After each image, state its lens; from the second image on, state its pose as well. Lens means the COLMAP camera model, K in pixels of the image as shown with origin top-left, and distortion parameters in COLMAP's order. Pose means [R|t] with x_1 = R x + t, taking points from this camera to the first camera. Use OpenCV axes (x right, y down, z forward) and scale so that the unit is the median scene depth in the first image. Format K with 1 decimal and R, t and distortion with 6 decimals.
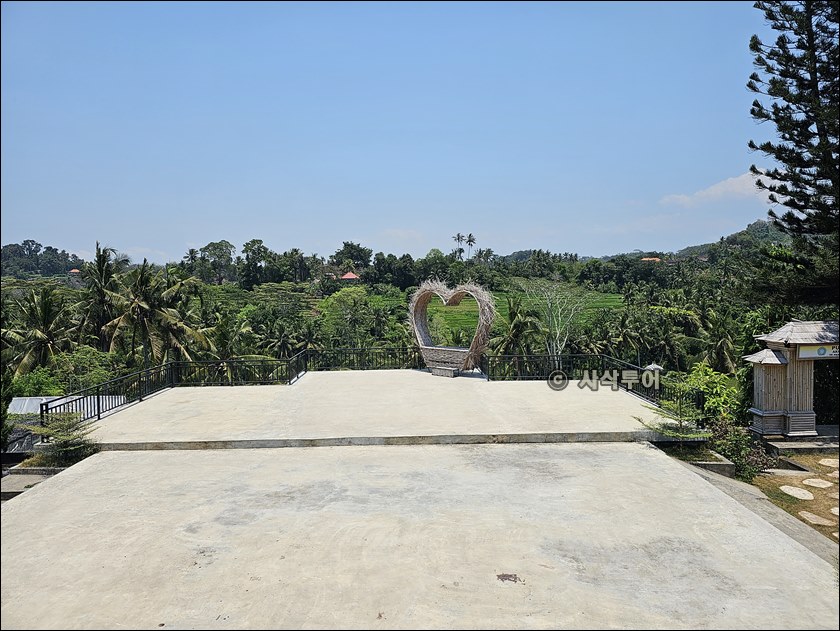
lens RADIAL K [[574.7, 0, 416.1], [0, 574.7, 325.3], [0, 0, 1]] dist [0.087497, -0.123405]
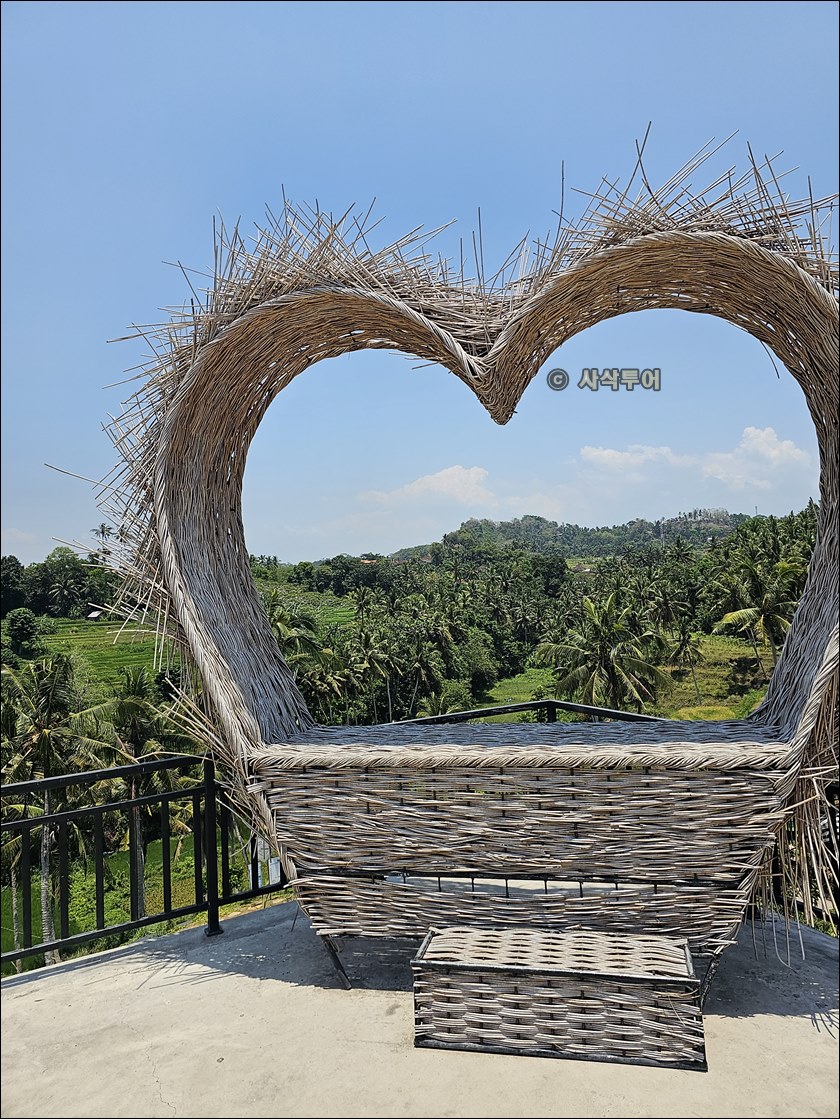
lens RADIAL K [[759.0, 0, 425.5], [0, 759.0, 538.1], [0, 0, 1]] dist [0.216695, -0.354356]
pose [[0.890315, -0.004640, 0.455322, -0.003652], [0.074422, 0.987985, -0.135454, 0.002499], [-0.449222, 0.154483, 0.879963, 0.118054]]
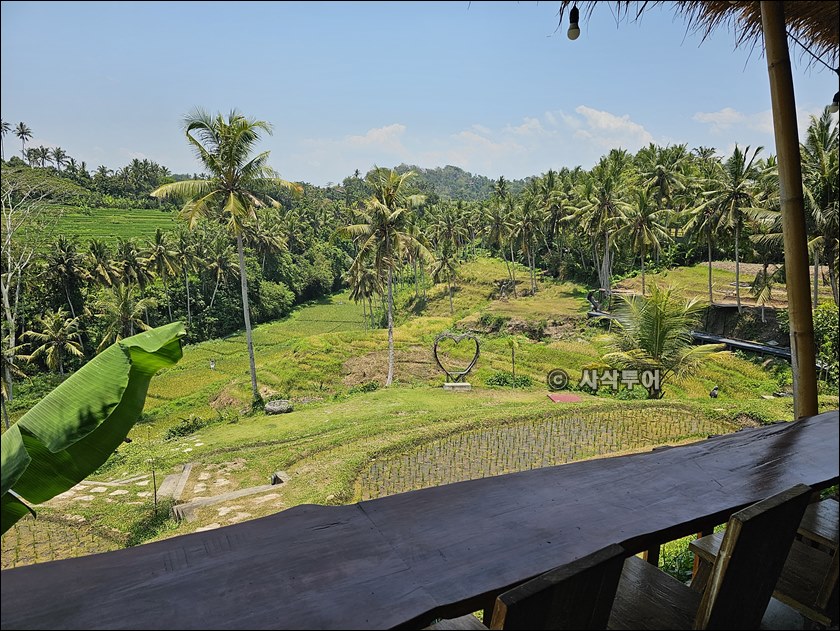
lens RADIAL K [[571.7, 0, 392.6], [0, 571.7, 323.7], [0, 0, 1]] dist [0.062188, -0.065314]
pose [[0.882146, -0.044470, 0.468873, 0.248628], [-0.006485, 0.994291, 0.106503, 0.023370], [-0.470932, -0.096992, 0.876821, 0.159173]]
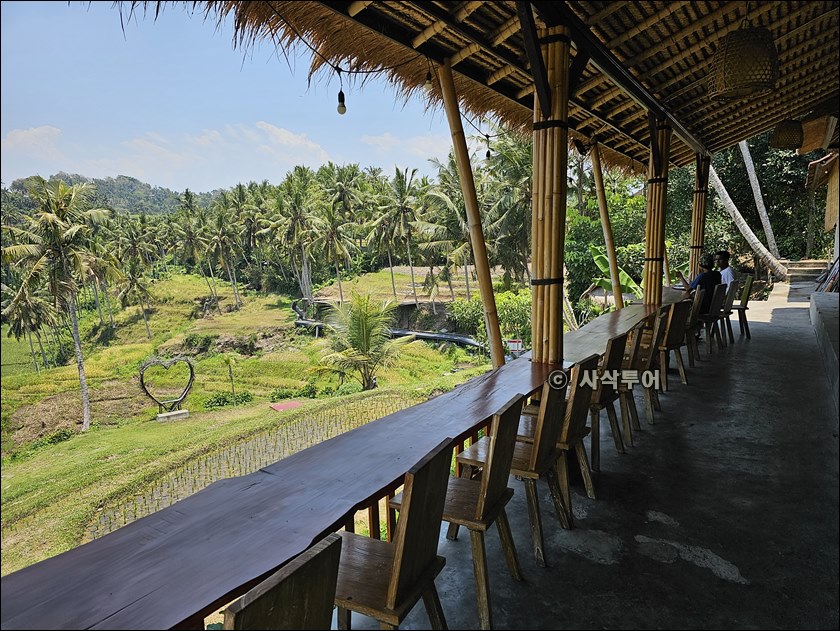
lens RADIAL K [[574.7, 0, 416.1], [0, 574.7, 325.3], [0, 0, 1]] dist [0.087497, -0.123405]
pose [[0.508015, -0.116072, 0.853492, 0.243641], [0.058604, 0.993240, 0.100195, 0.023174], [-0.859352, -0.000882, 0.511383, 0.158162]]
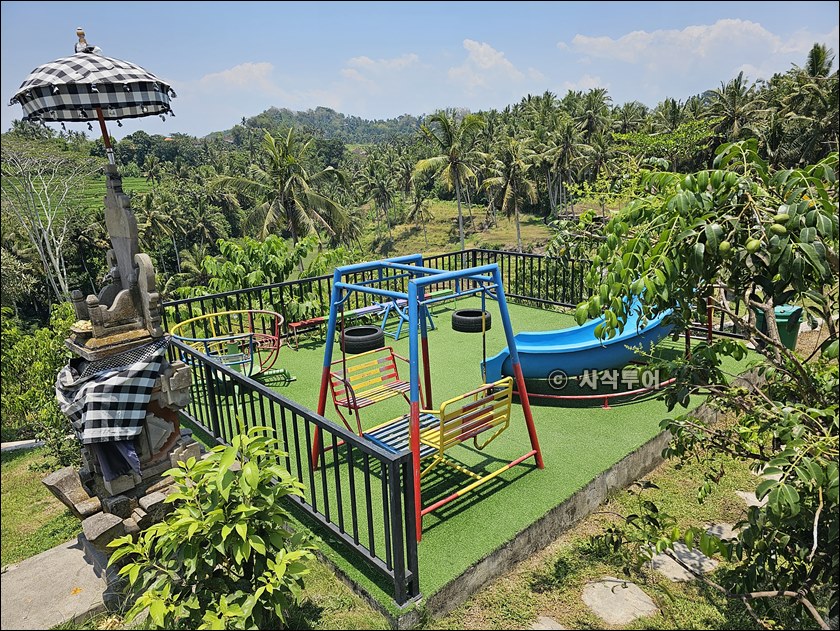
lens RADIAL K [[574.7, 0, 416.1], [0, 574.7, 325.3], [0, 0, 1]] dist [0.087497, -0.123405]
pose [[0.728162, -0.196833, 0.656534, 0.065777], [0.075247, 0.975045, 0.208868, 0.017836], [-0.681262, -0.102688, 0.724801, 0.152071]]
